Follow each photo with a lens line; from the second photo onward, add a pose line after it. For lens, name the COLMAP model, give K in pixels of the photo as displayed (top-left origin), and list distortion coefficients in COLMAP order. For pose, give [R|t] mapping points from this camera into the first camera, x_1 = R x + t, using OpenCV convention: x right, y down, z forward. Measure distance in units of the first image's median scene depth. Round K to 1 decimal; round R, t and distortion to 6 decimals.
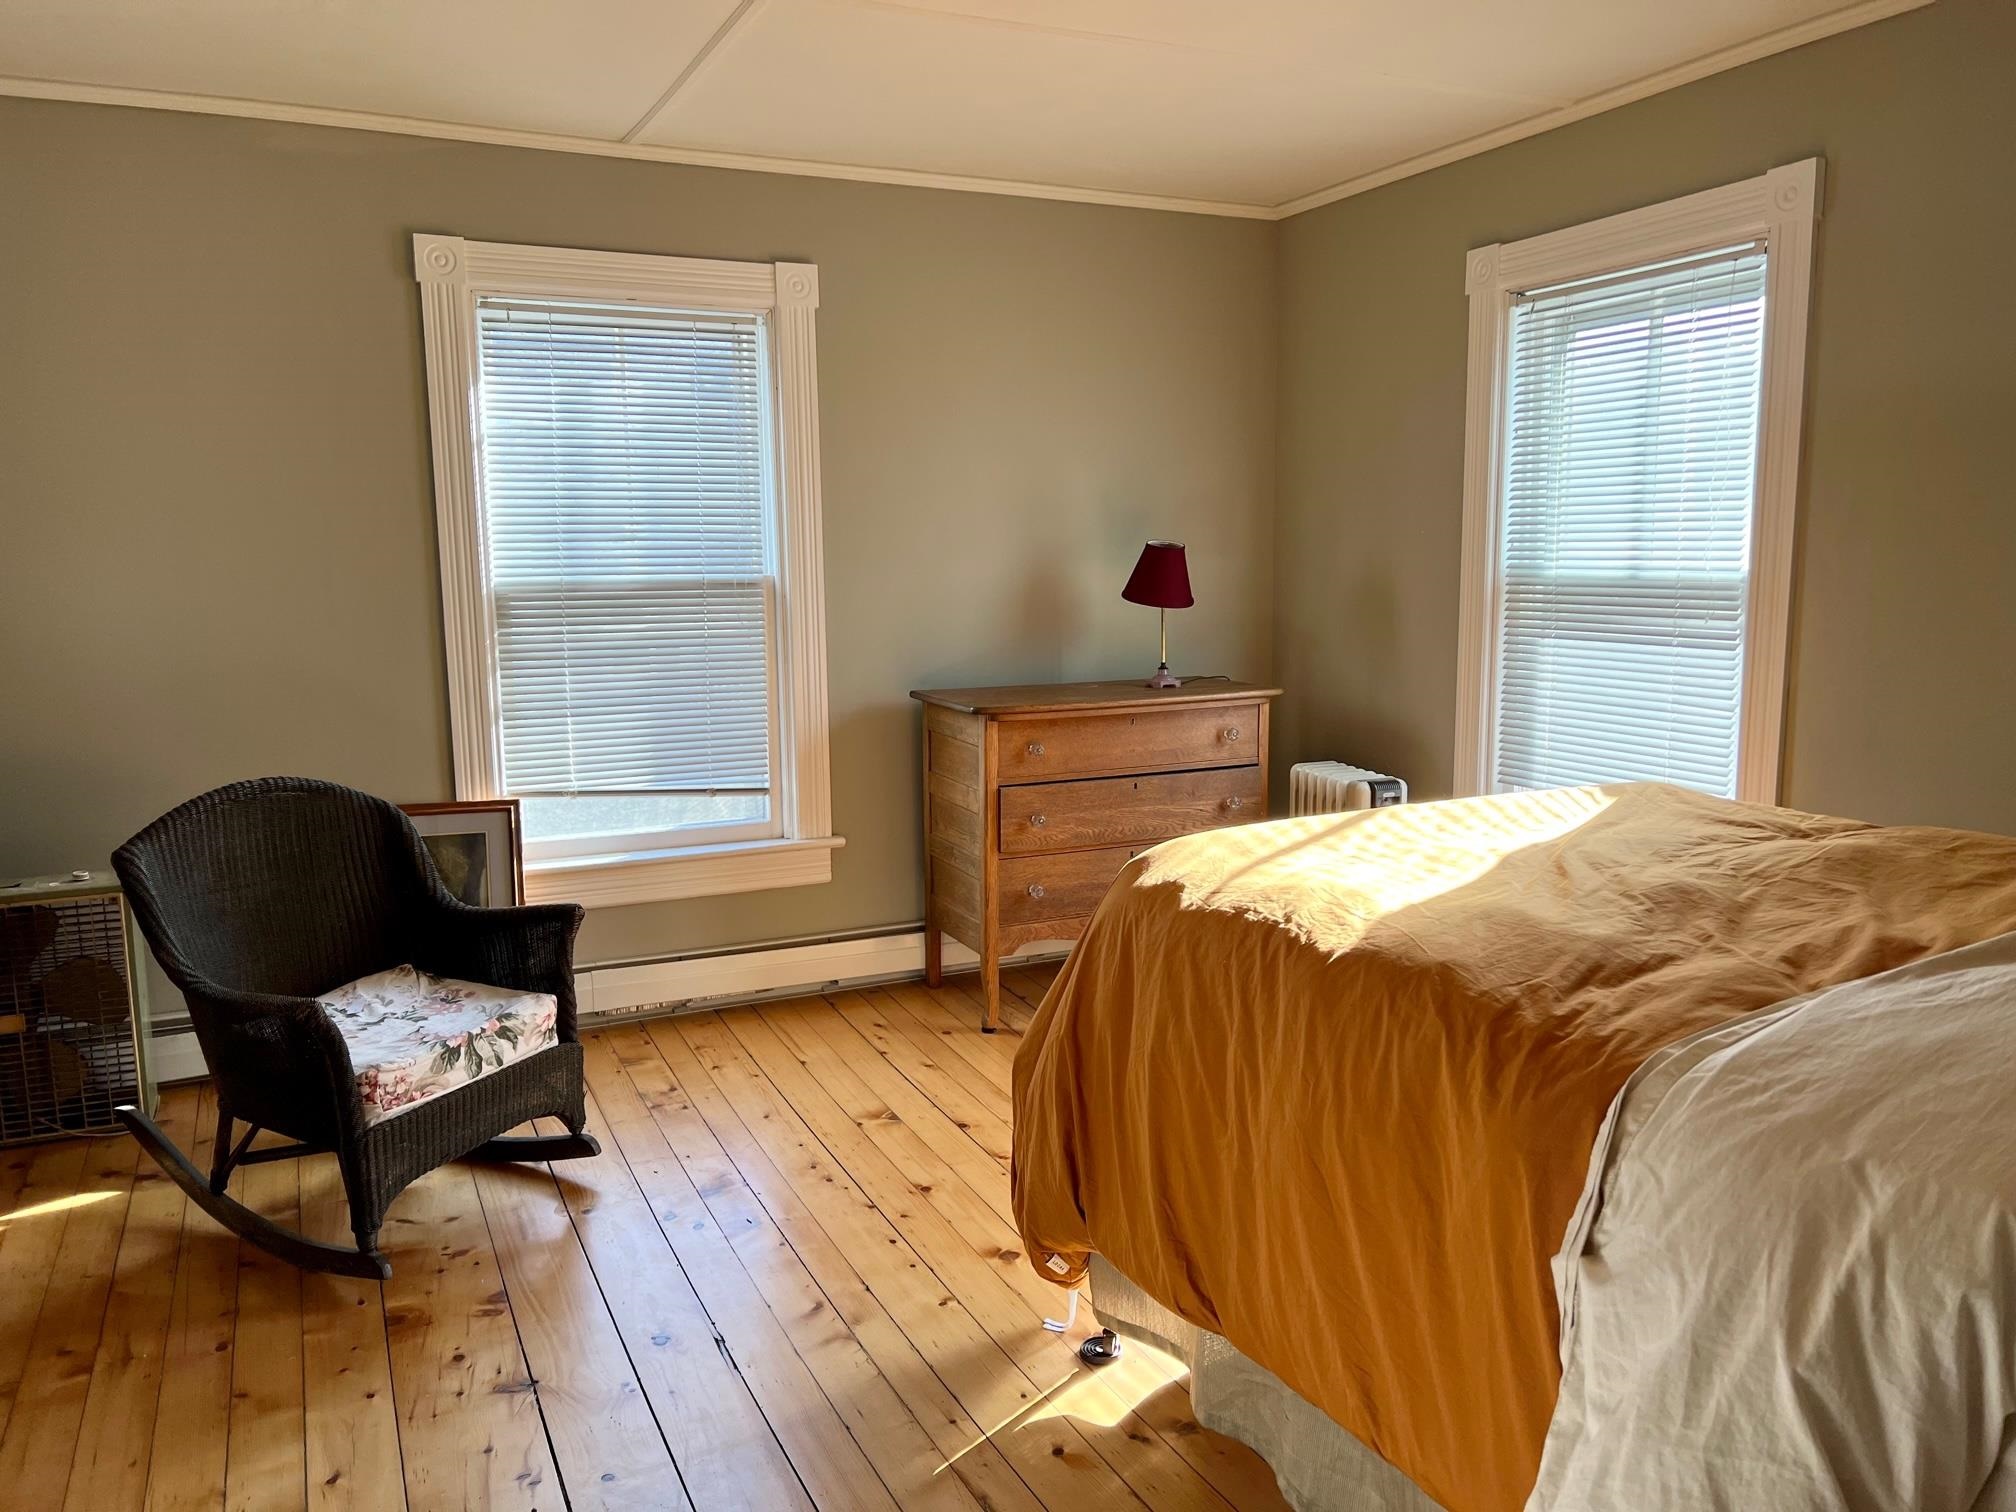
lens RADIAL K [[1495.6, 0, 1008.0], [0, 1495.6, 756.0], [0, 0, 1]] dist [0.002261, -0.048850]
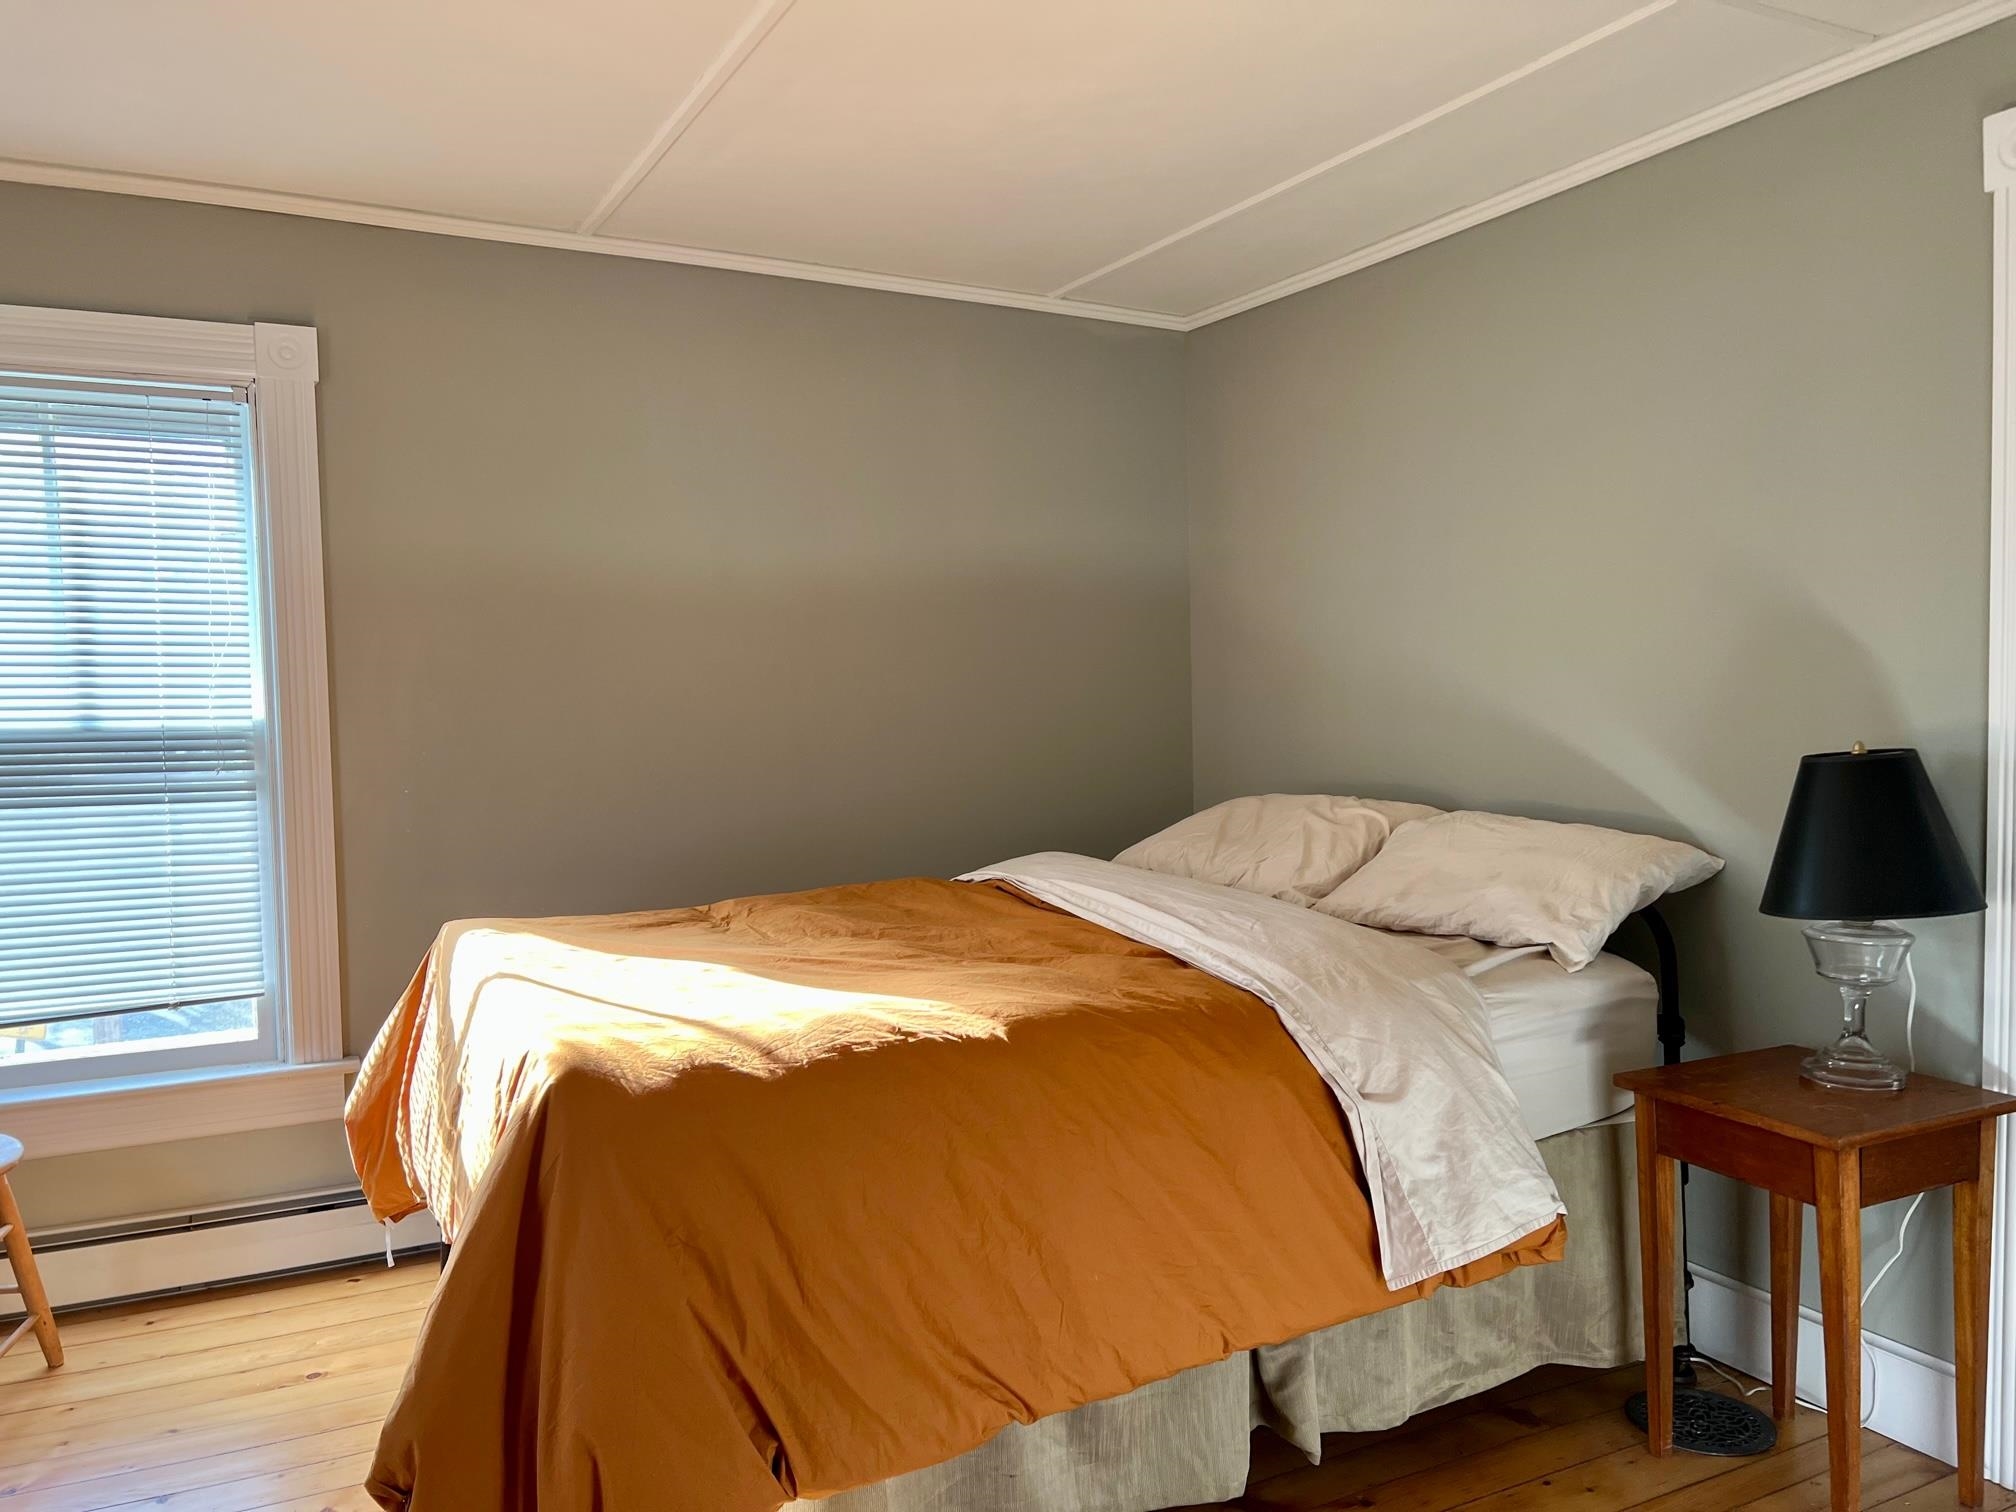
lens RADIAL K [[1495.6, 0, 1008.0], [0, 1495.6, 756.0], [0, 0, 1]] dist [0.002261, -0.048850]
pose [[-0.030929, -0.027093, 0.999154, -0.489160], [0.140186, 0.989634, 0.031174, -0.059975], [-0.989642, 0.141031, -0.026810, 0.530668]]
